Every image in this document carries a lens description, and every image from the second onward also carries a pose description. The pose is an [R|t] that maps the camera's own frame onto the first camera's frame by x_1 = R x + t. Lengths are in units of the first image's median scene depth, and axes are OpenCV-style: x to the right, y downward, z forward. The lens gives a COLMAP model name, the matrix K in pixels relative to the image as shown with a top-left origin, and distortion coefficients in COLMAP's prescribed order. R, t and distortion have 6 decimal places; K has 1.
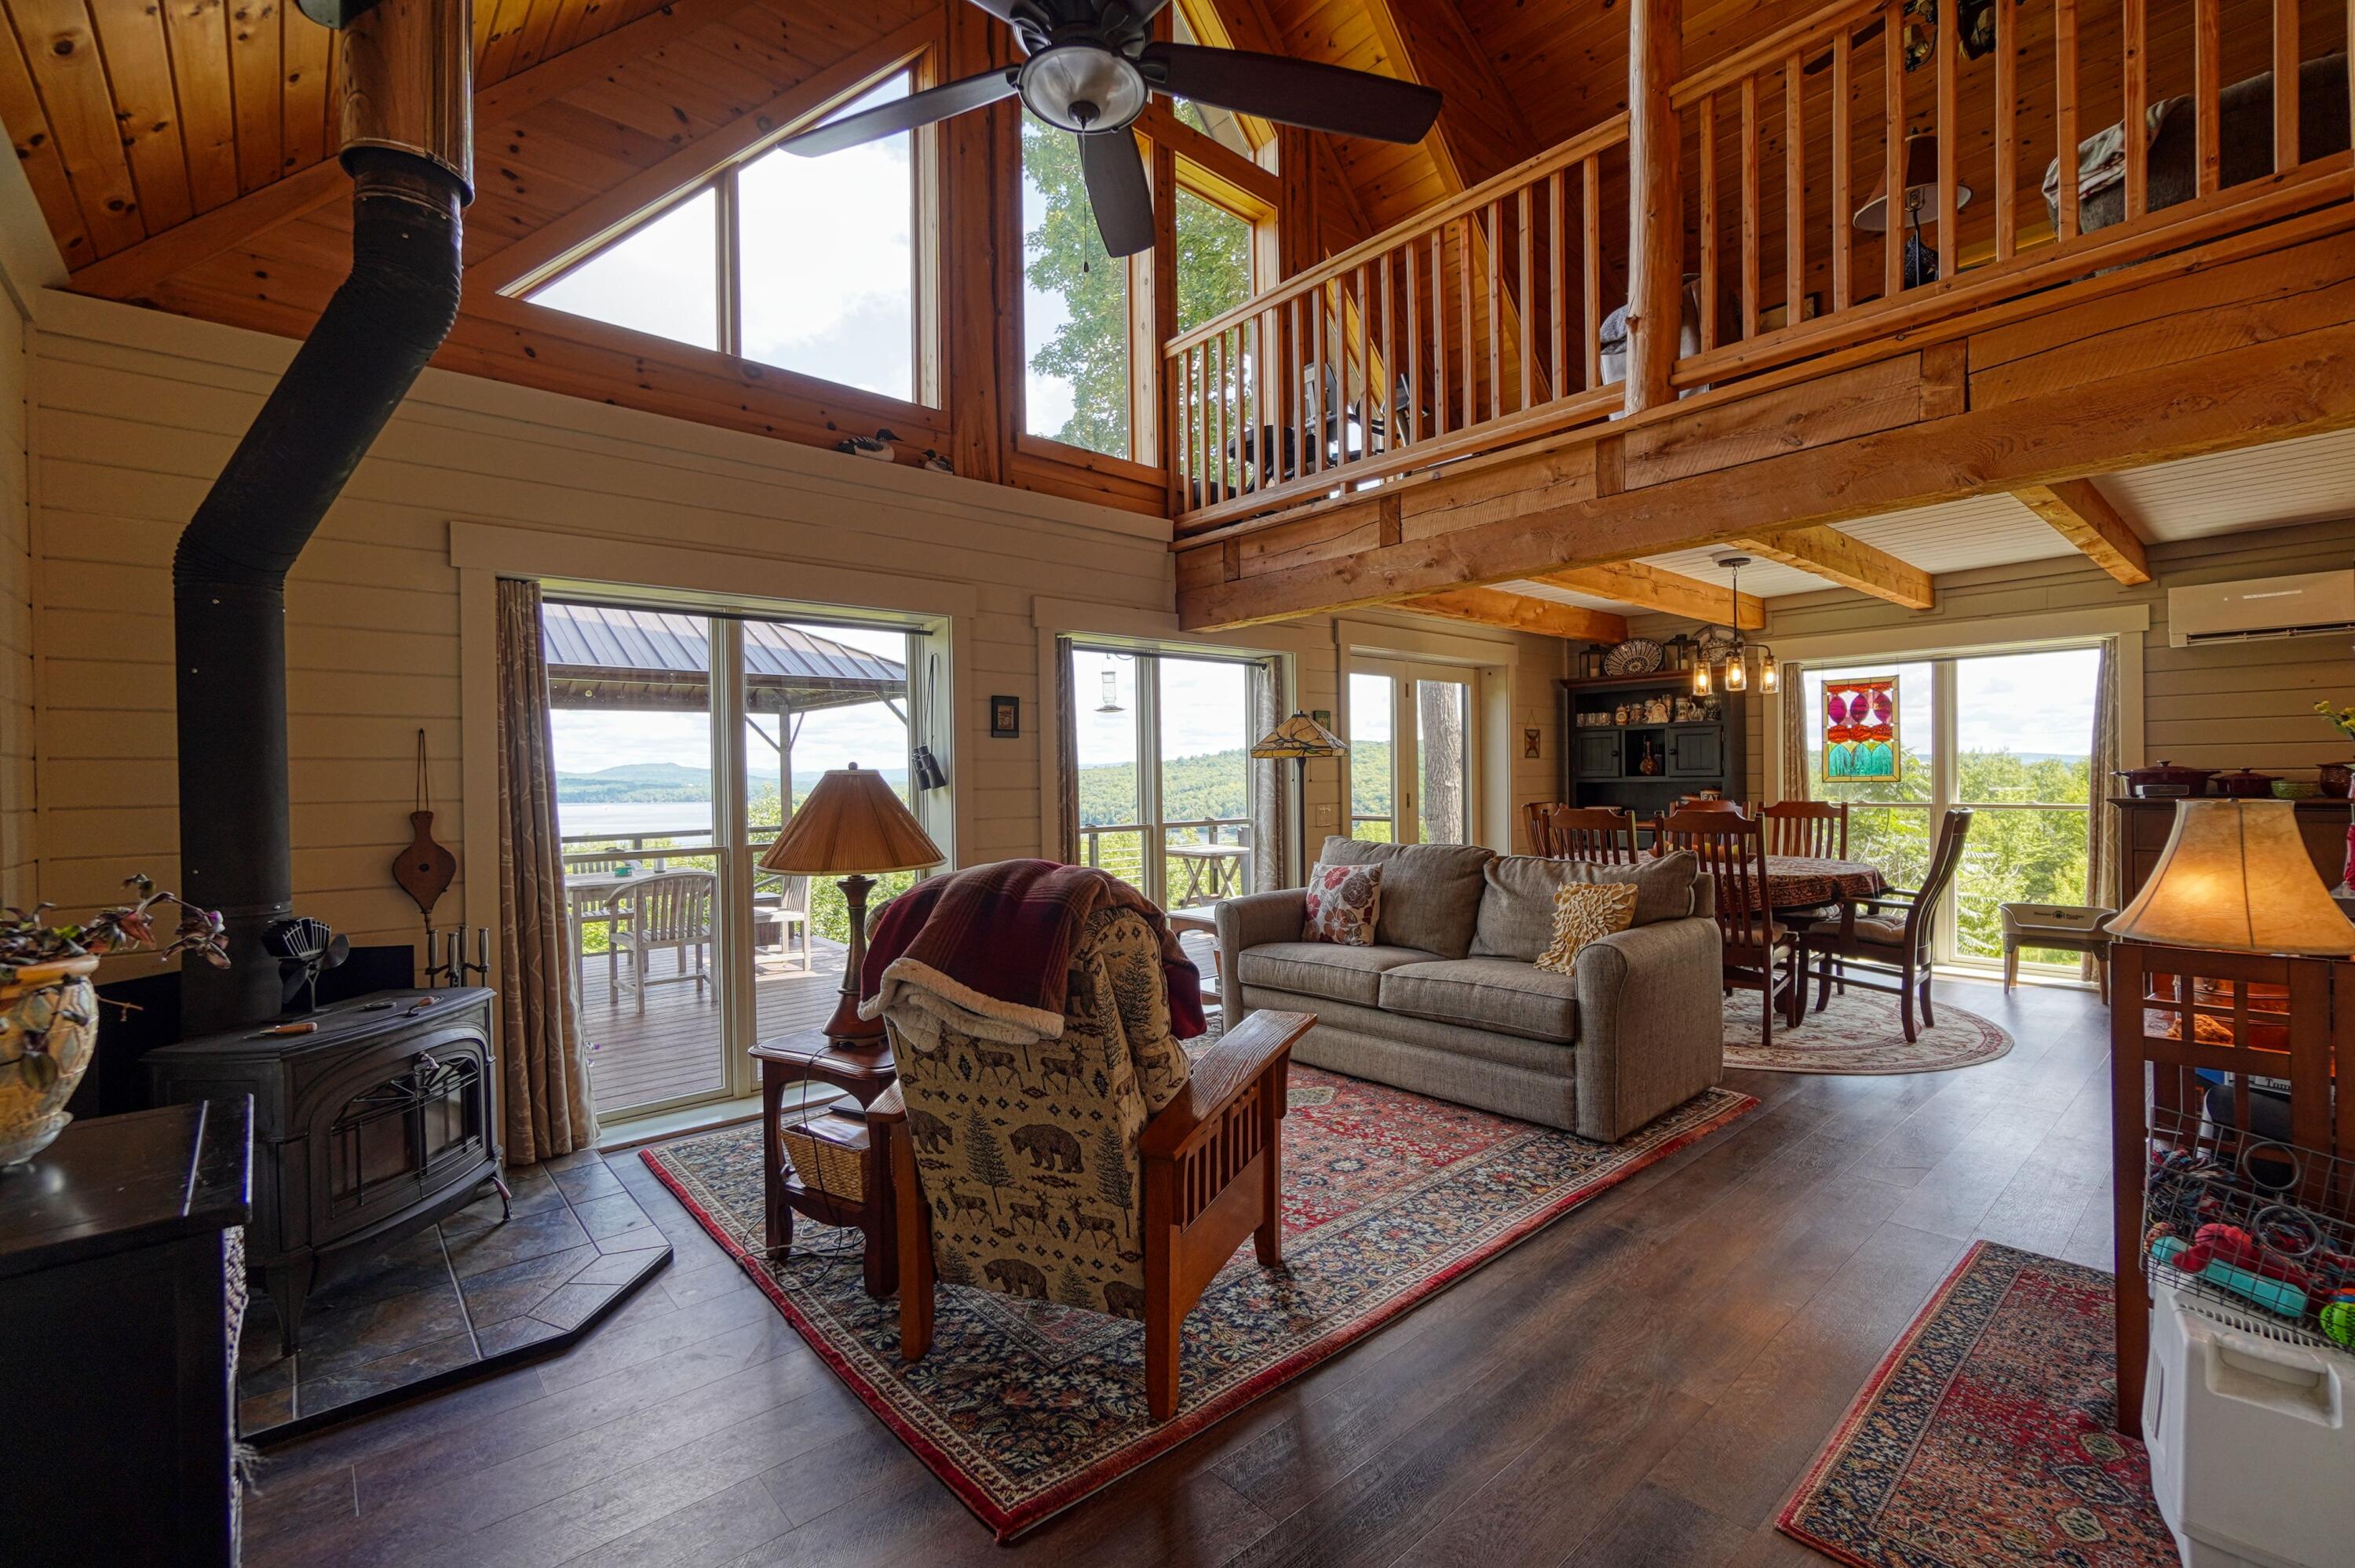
lens RADIAL K [[1019.5, 0, 1170.9], [0, 1019.5, 780.9], [0, 0, 1]] dist [-0.003941, 0.000460]
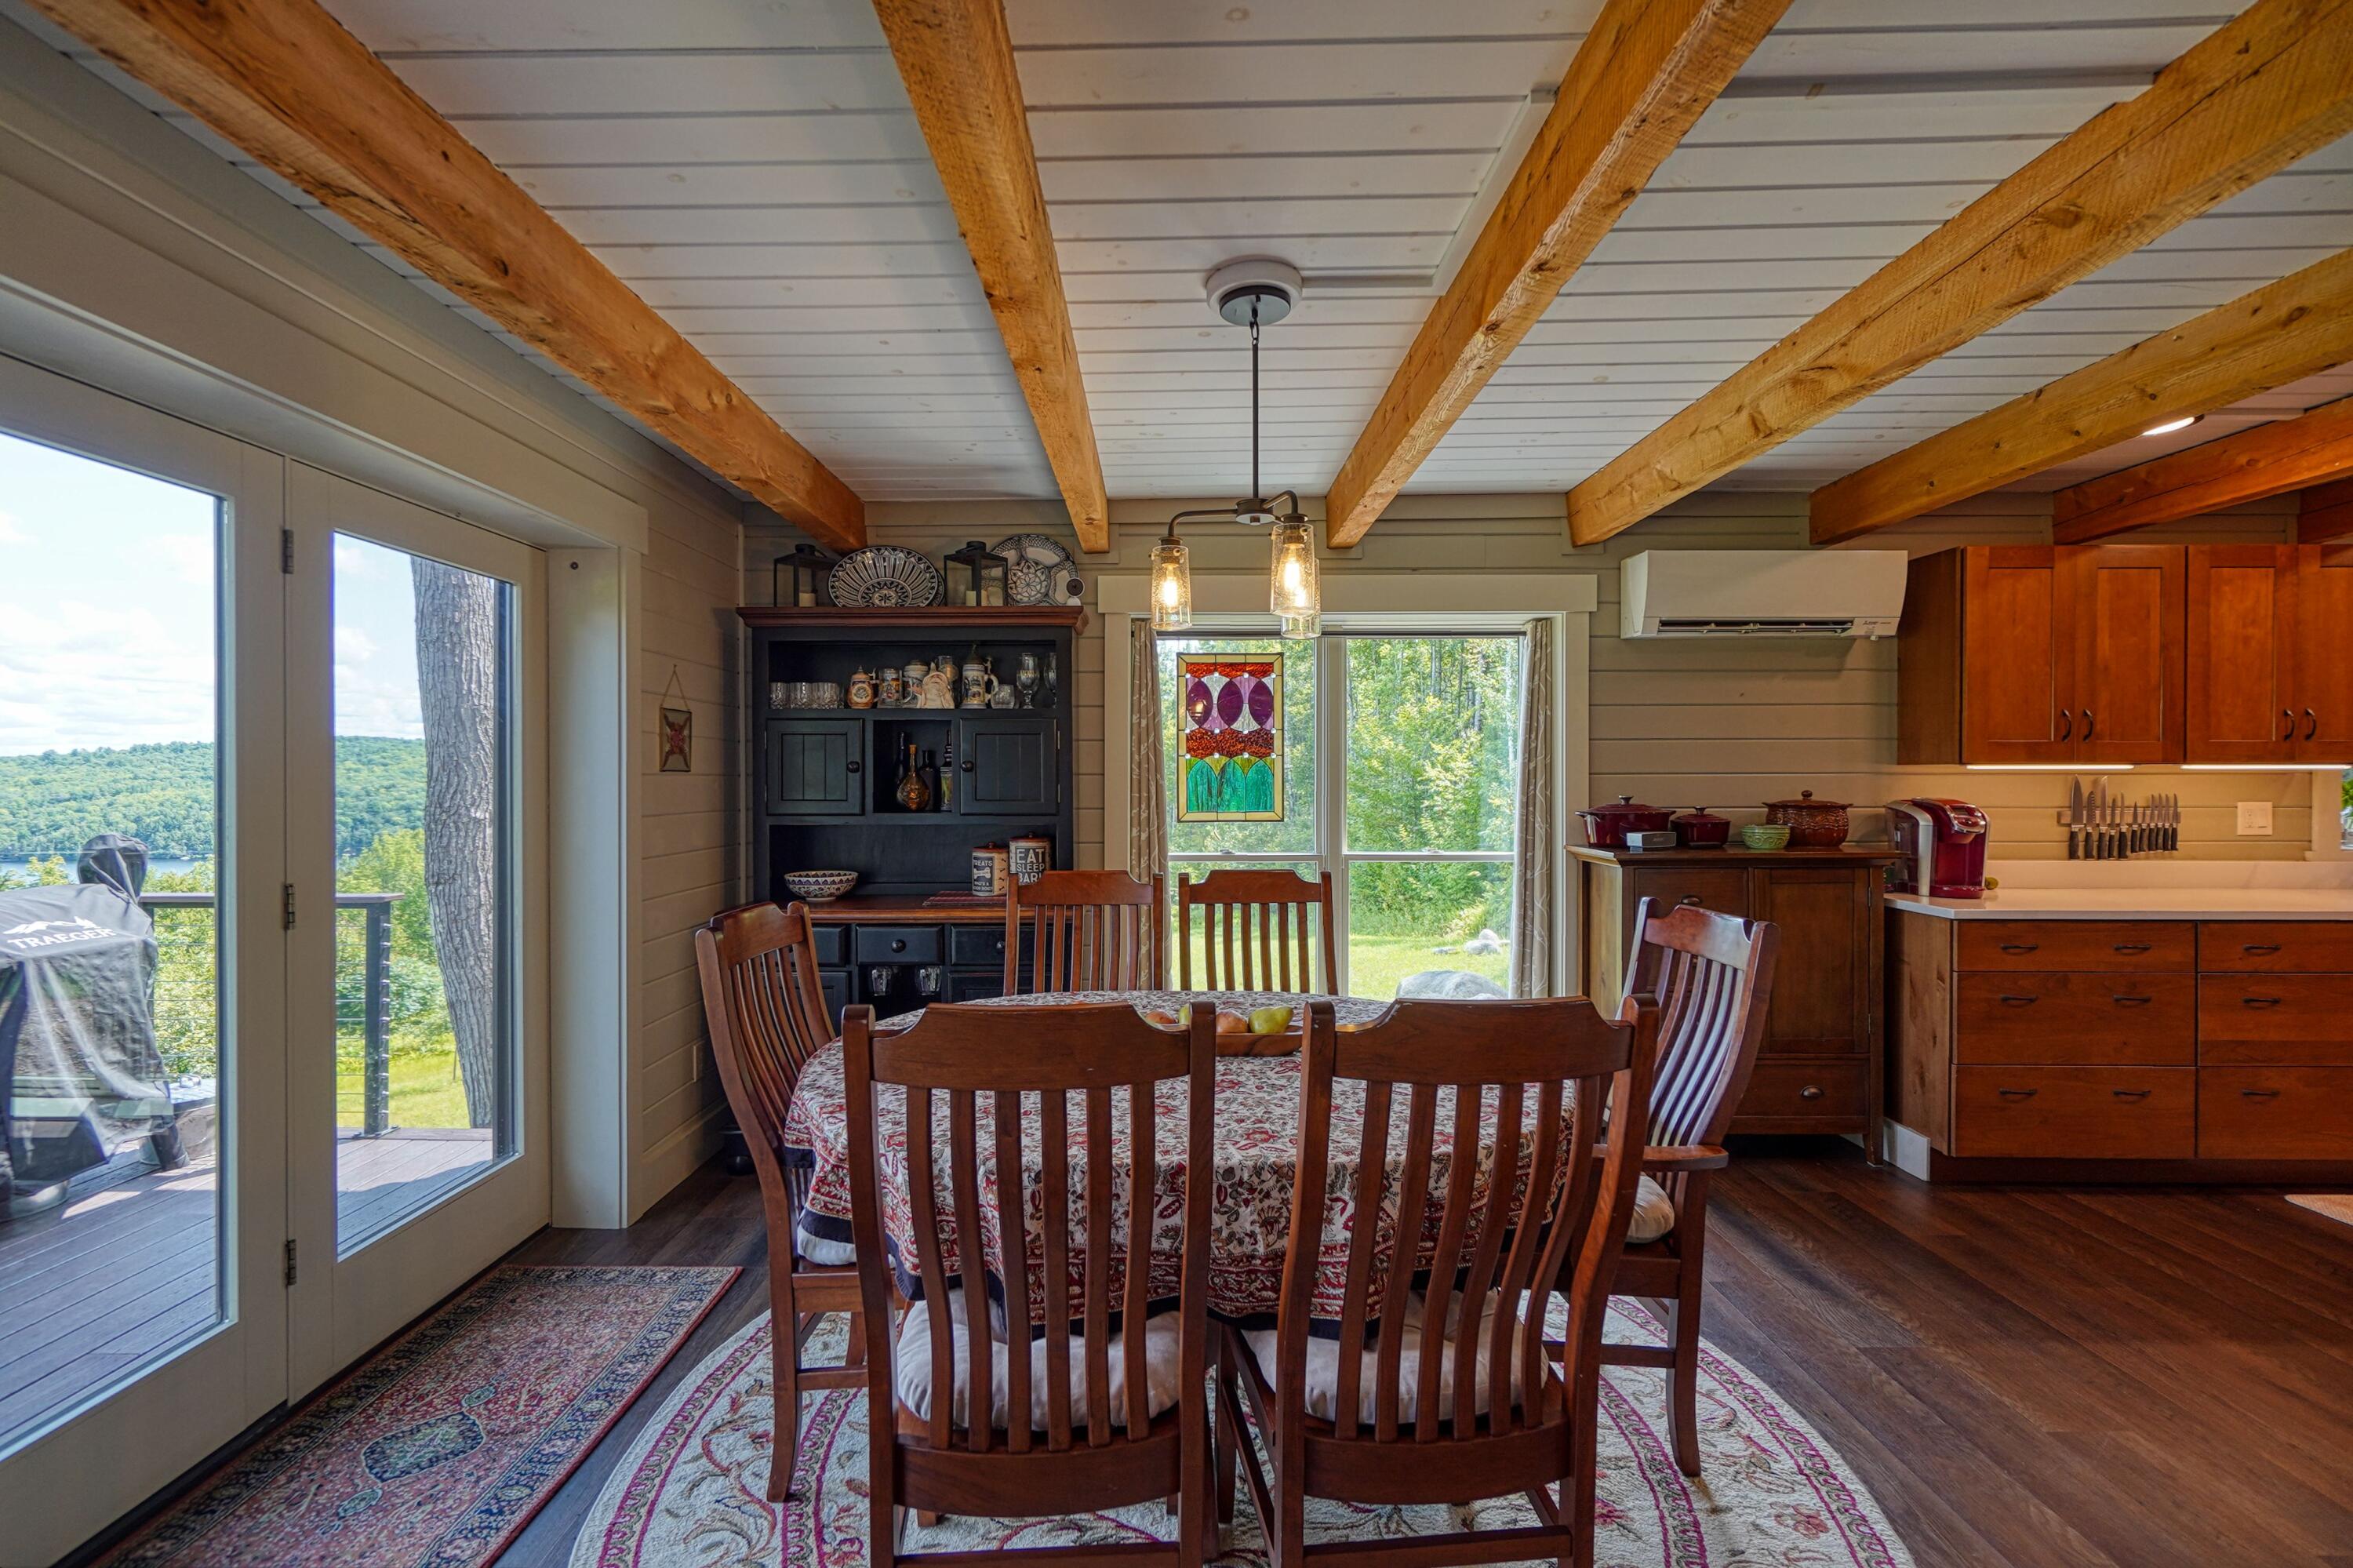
lens RADIAL K [[1018.8, 0, 1152.0], [0, 1018.8, 779.8], [0, 0, 1]] dist [-0.003941, 0.000460]
pose [[0.671592, 0.012493, 0.740816, 0.174736], [-0.005530, 0.999915, -0.011849, -0.016177], [-0.740900, 0.003860, 0.671604, 0.577228]]
